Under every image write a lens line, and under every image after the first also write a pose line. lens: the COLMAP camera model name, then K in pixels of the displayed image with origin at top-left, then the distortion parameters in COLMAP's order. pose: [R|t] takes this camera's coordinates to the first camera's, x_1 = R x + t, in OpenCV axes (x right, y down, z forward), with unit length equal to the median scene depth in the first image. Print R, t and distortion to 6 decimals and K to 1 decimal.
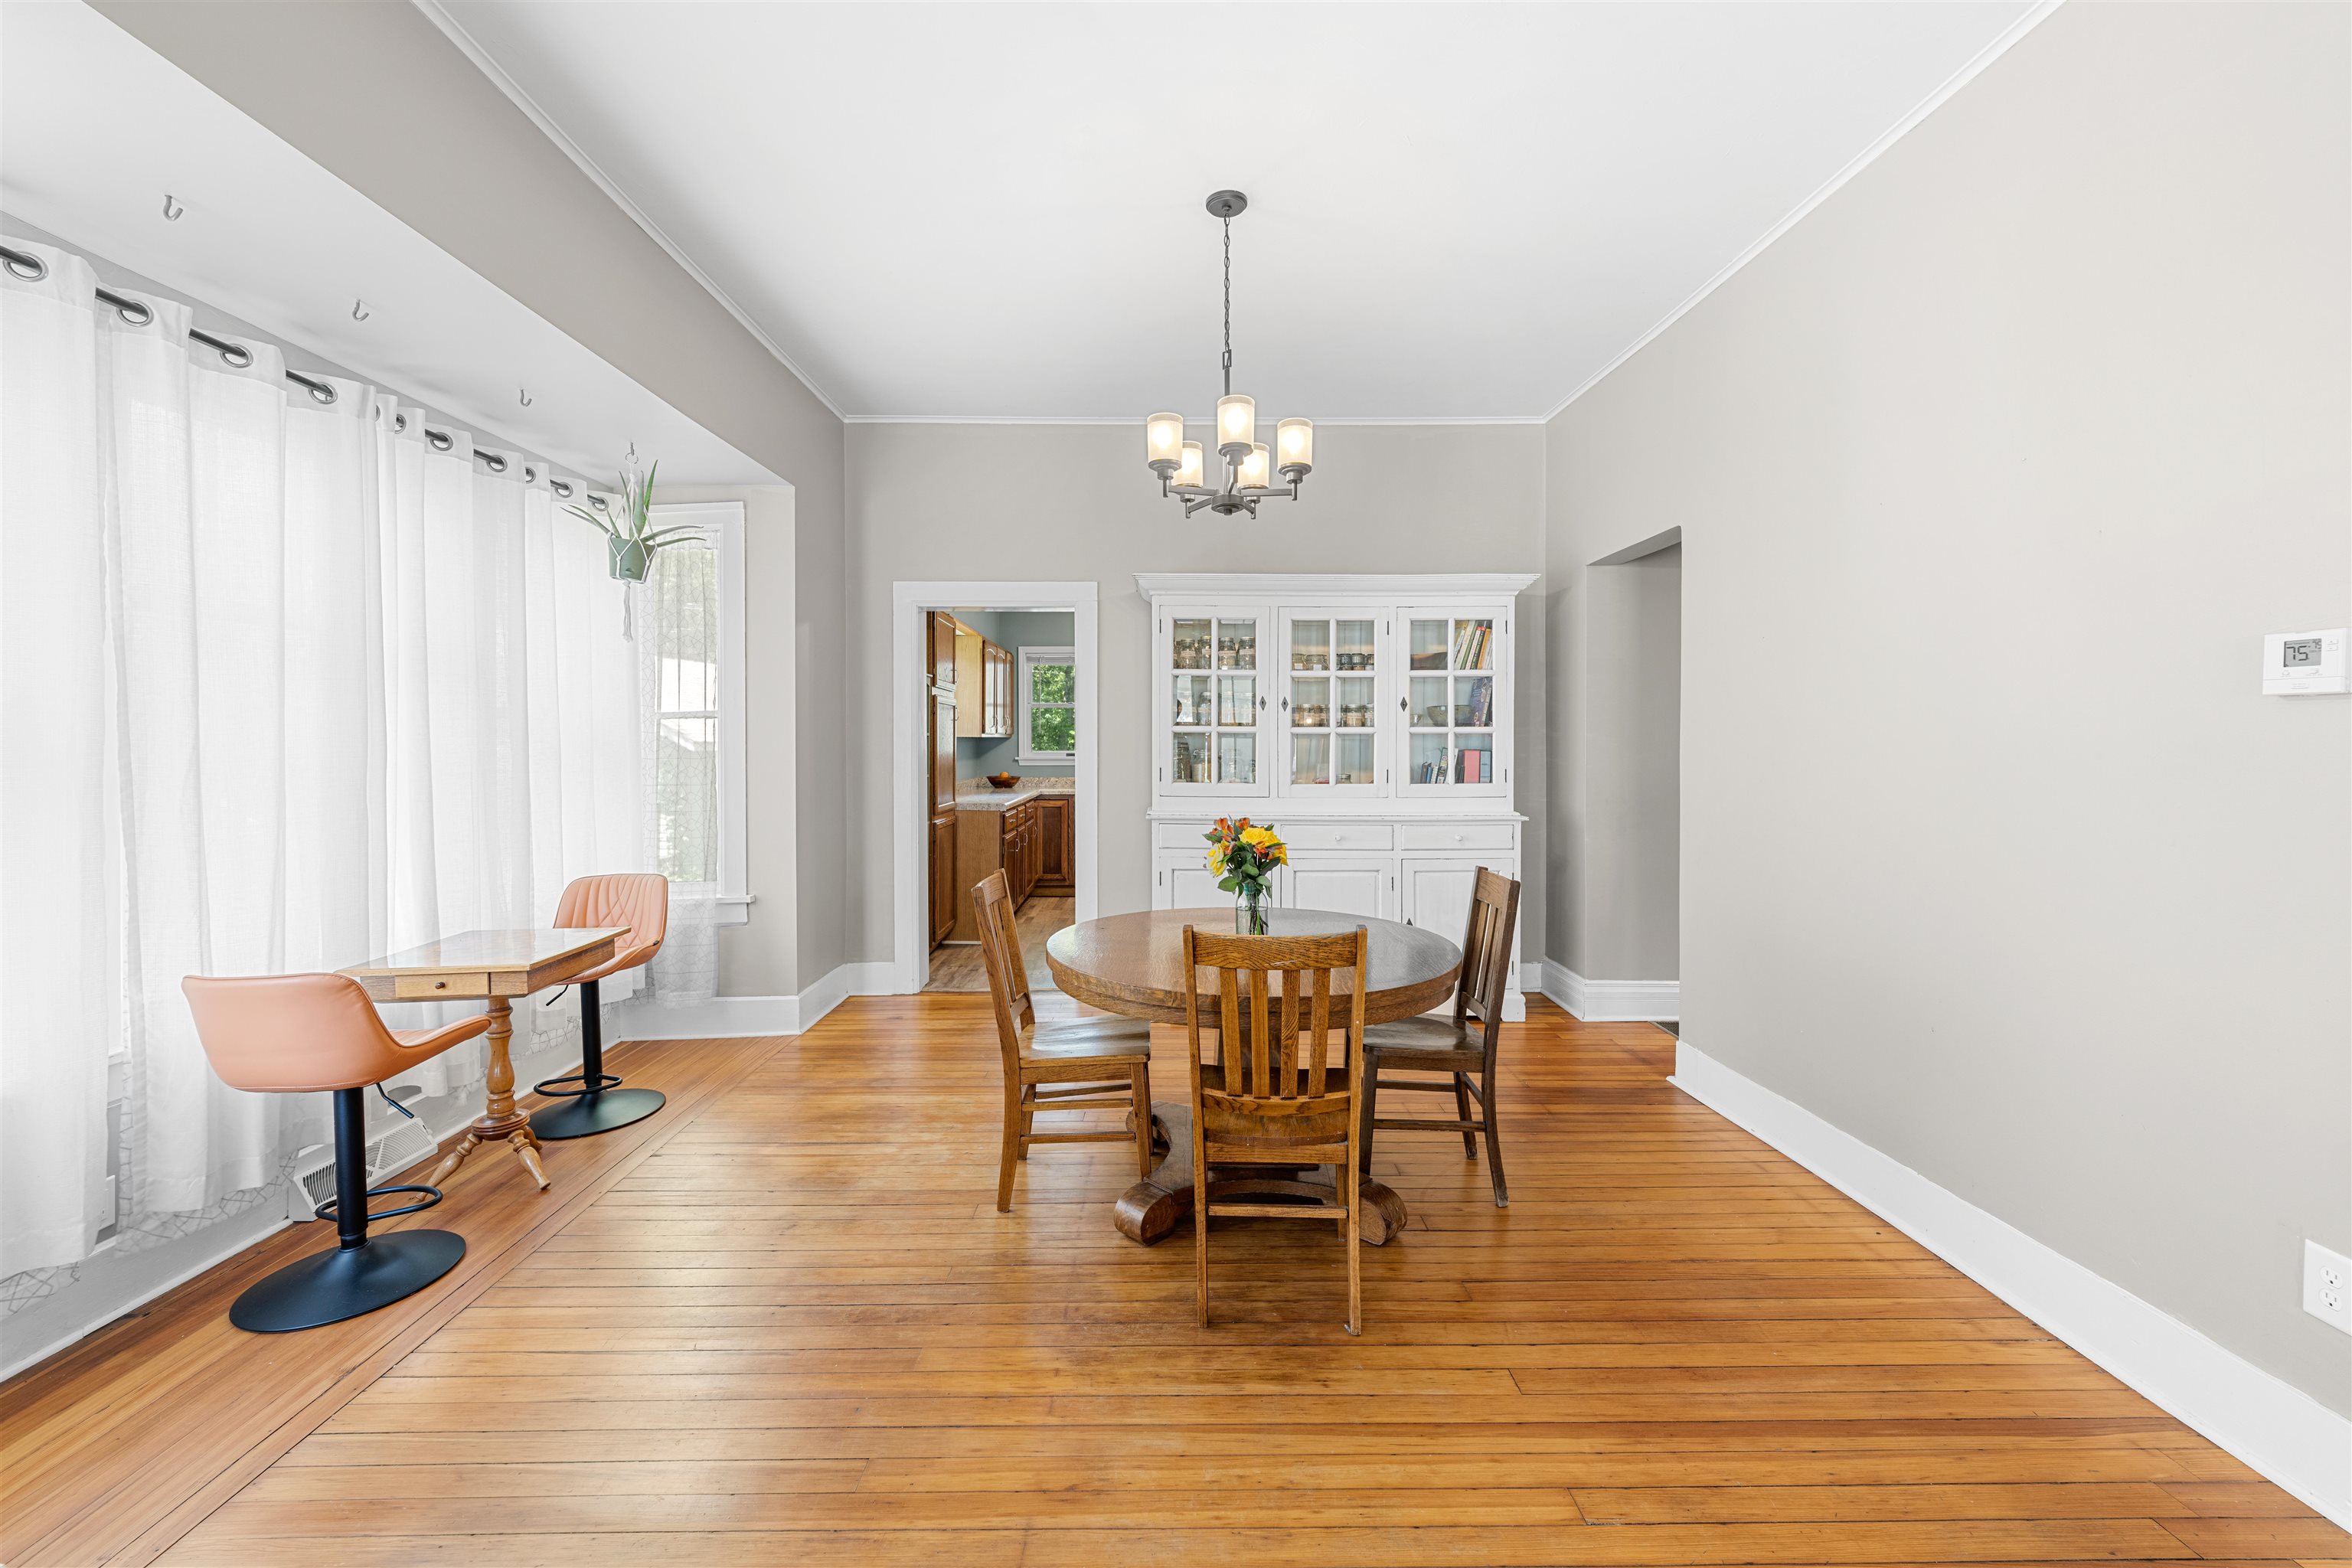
lens RADIAL K [[959.5, 0, 1177.2], [0, 959.5, 742.7], [0, 0, 1]] dist [-0.001241, -0.000687]
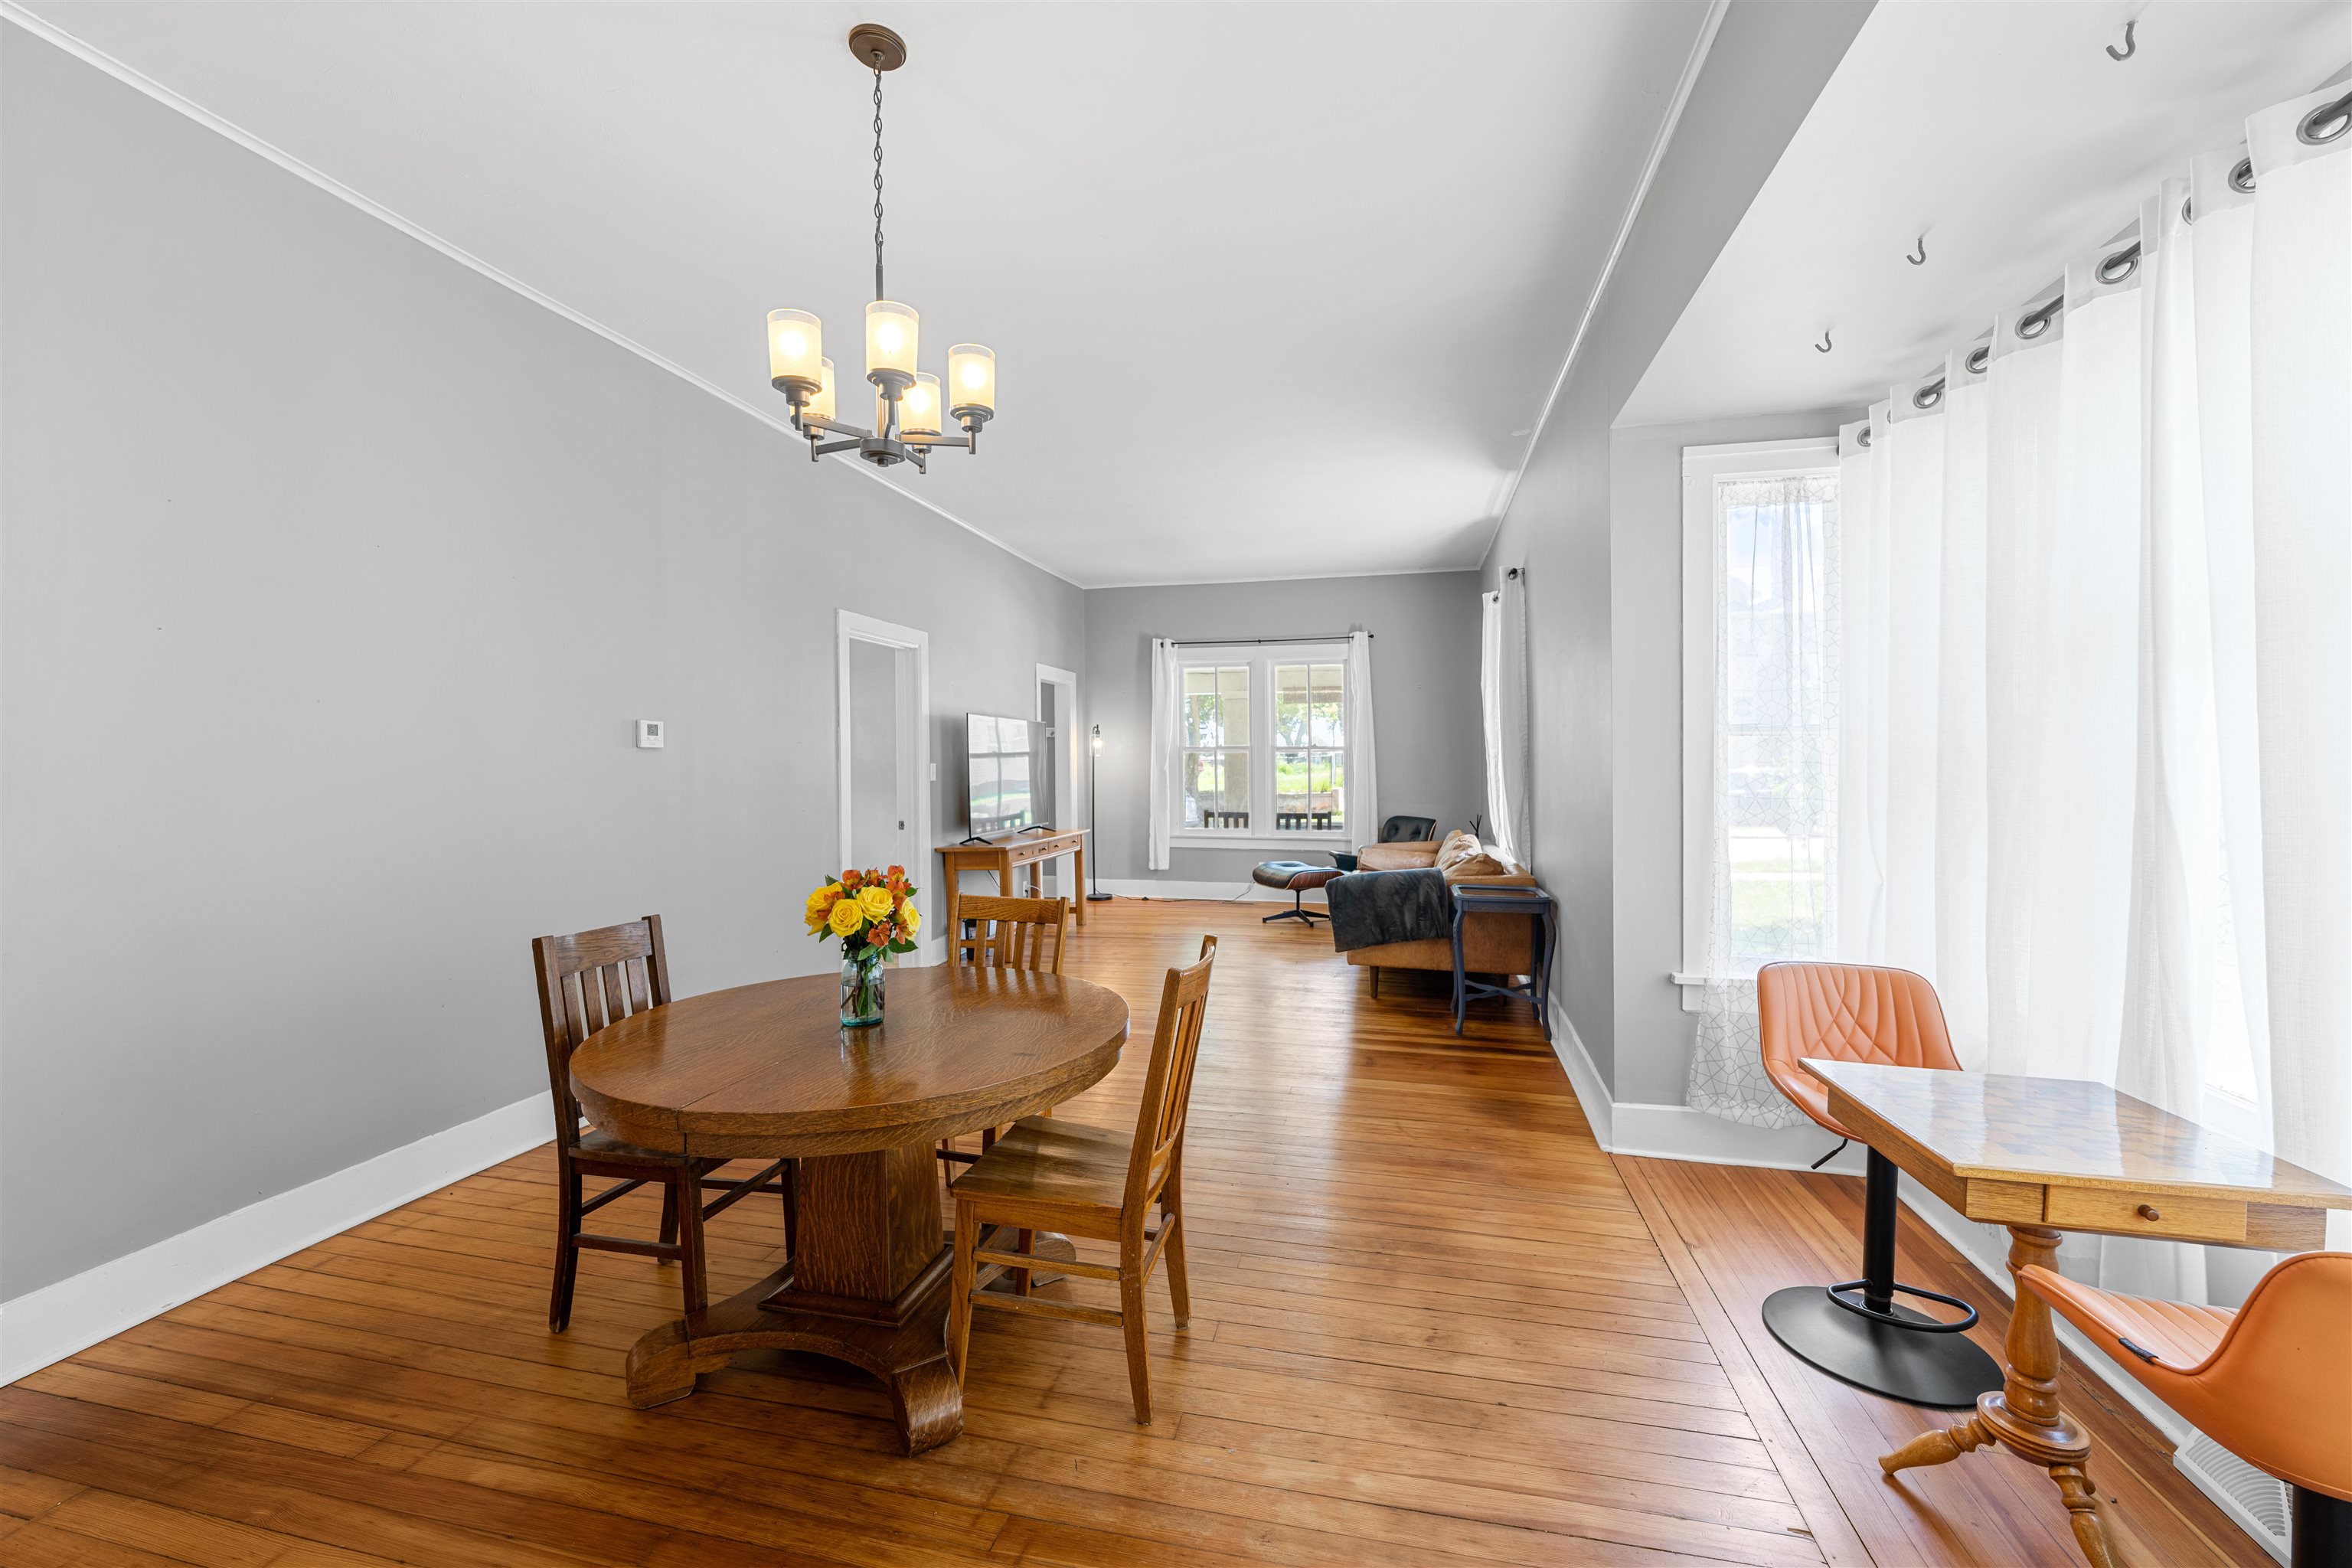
lens RADIAL K [[959.5, 0, 1173.5], [0, 959.5, 775.0], [0, 0, 1]] dist [-0.001241, -0.000687]
pose [[-0.967708, 0.005026, 0.252025, -0.205132], [0.007312, 0.999940, 0.008135, 0.001664], [-0.251969, 0.009716, -0.967687, 0.961120]]
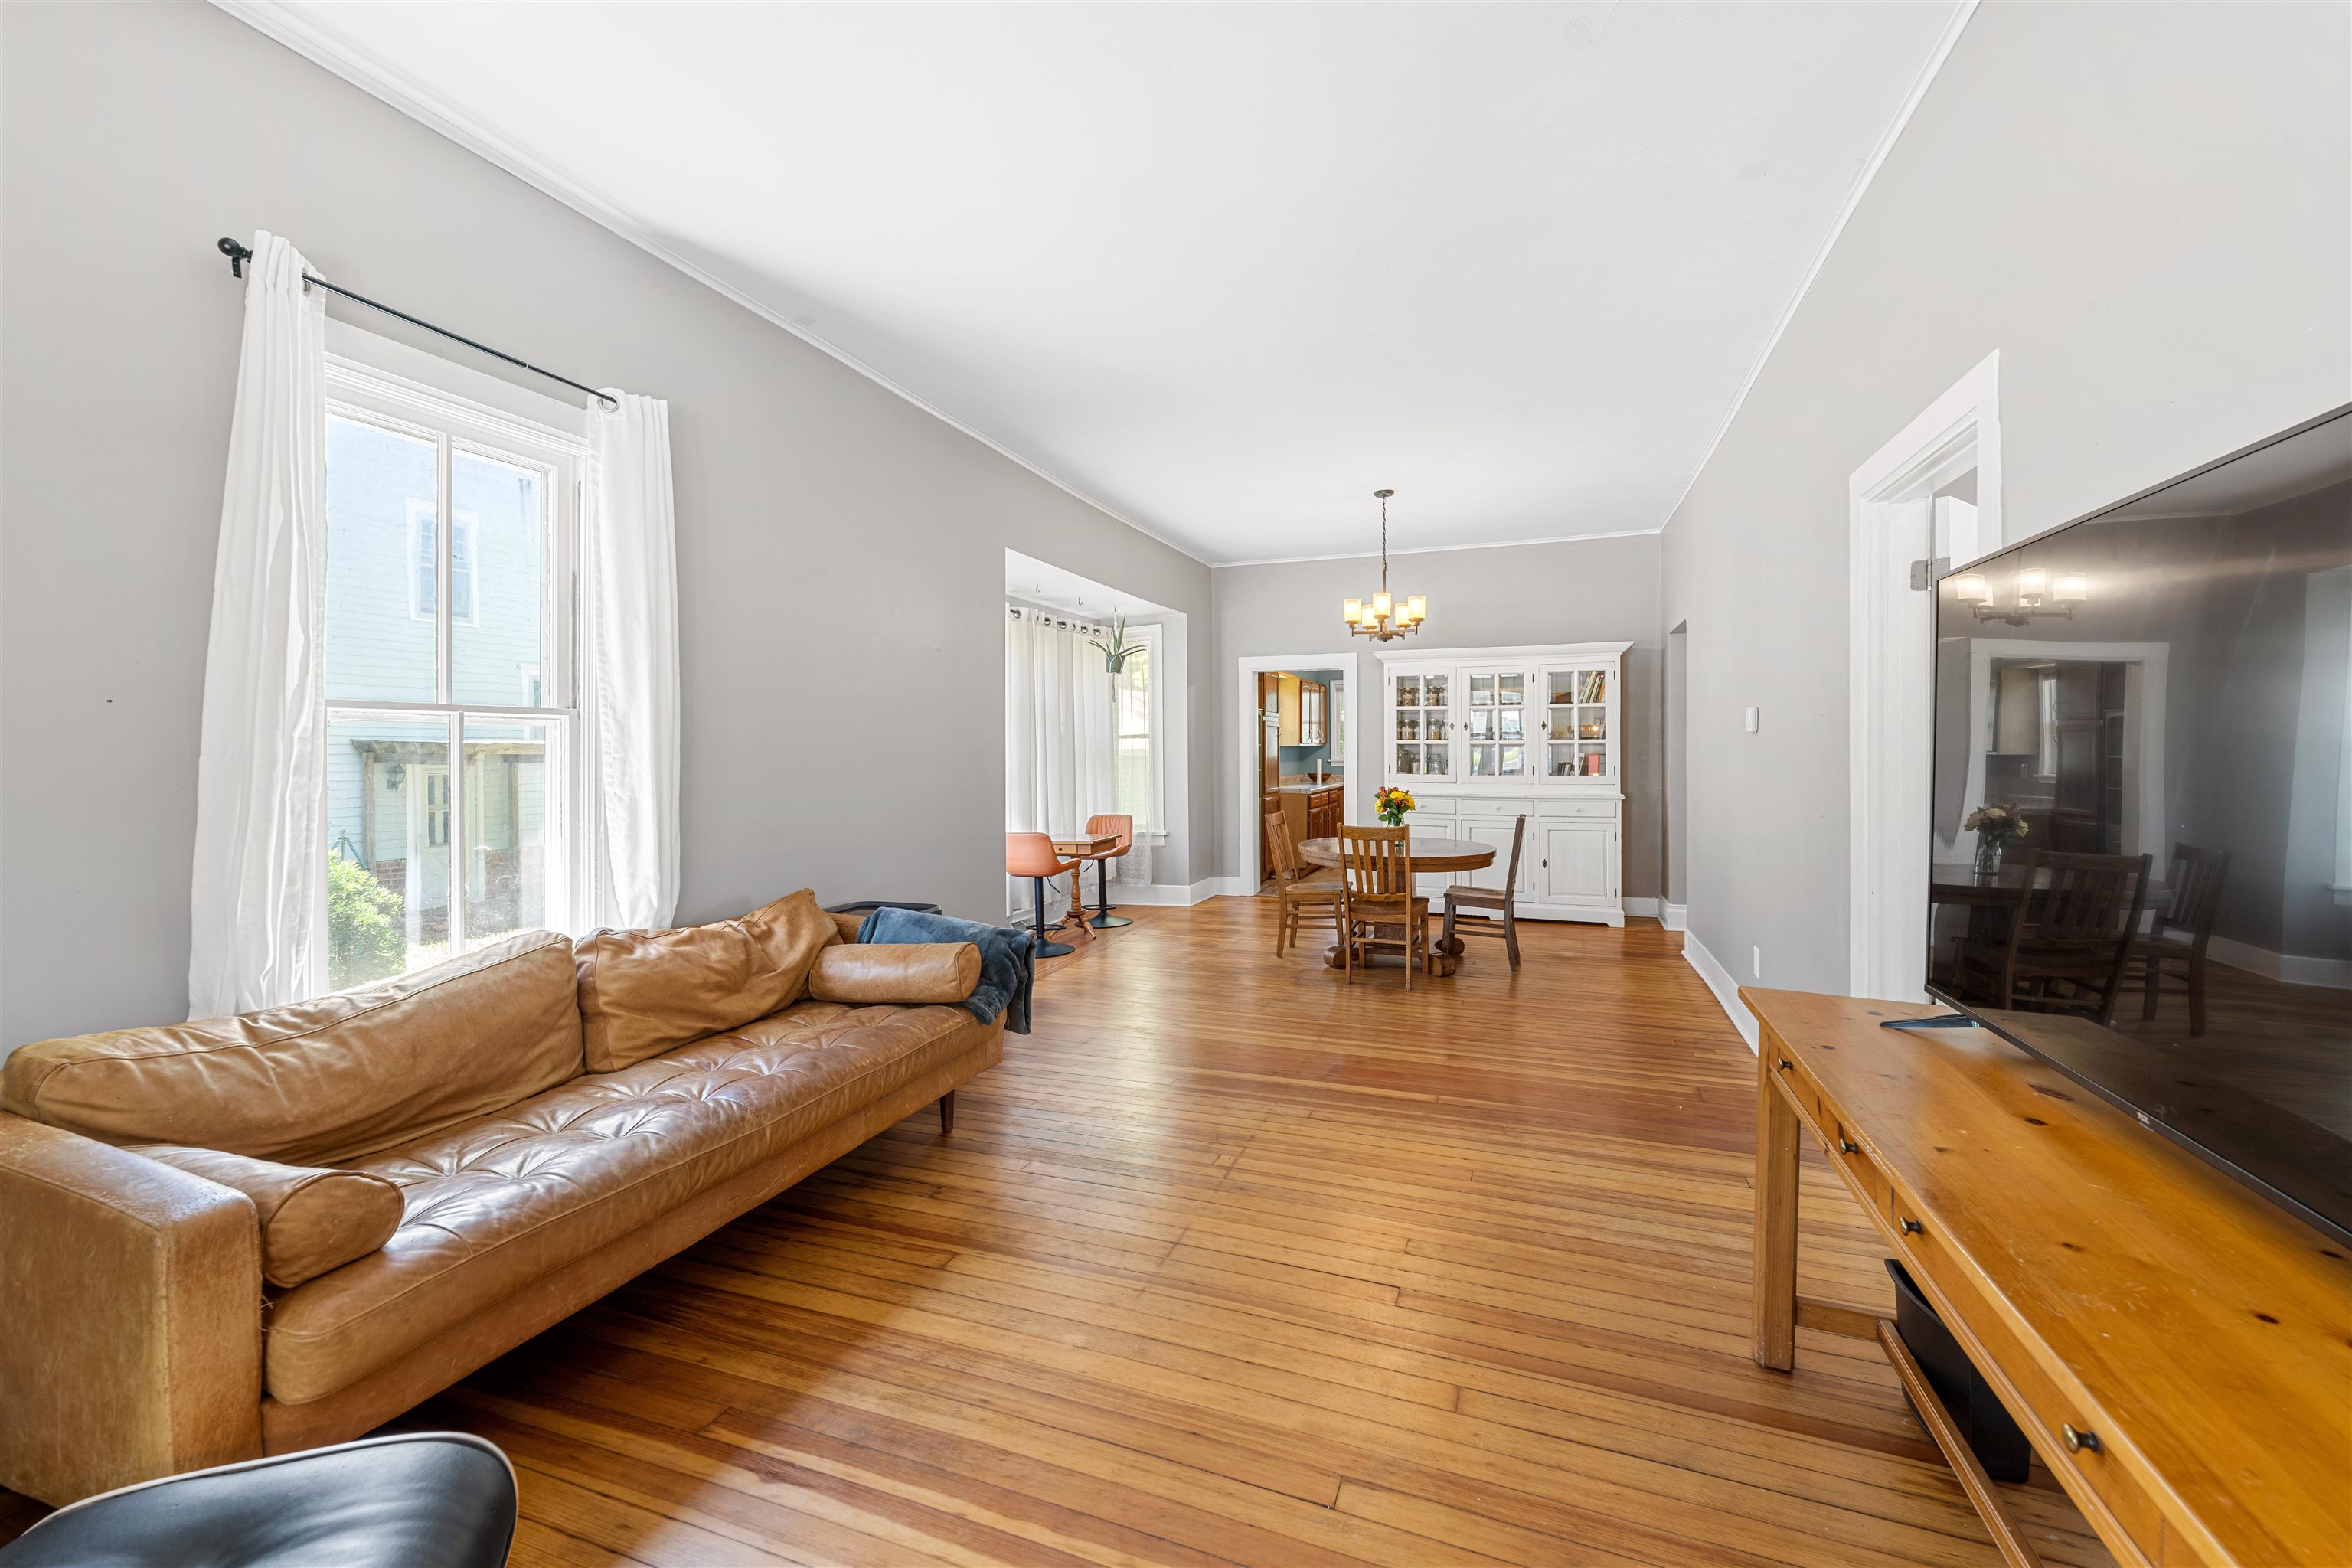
lens RADIAL K [[959.5, 0, 1173.4], [0, 959.5, 763.1], [0, 0, 1]] dist [-0.001241, -0.000687]
pose [[0.930957, 0.002865, -0.365116, 0.247329], [0.003106, 0.999871, 0.015767, -0.004893], [0.365115, -0.015812, 0.930828, -0.715435]]
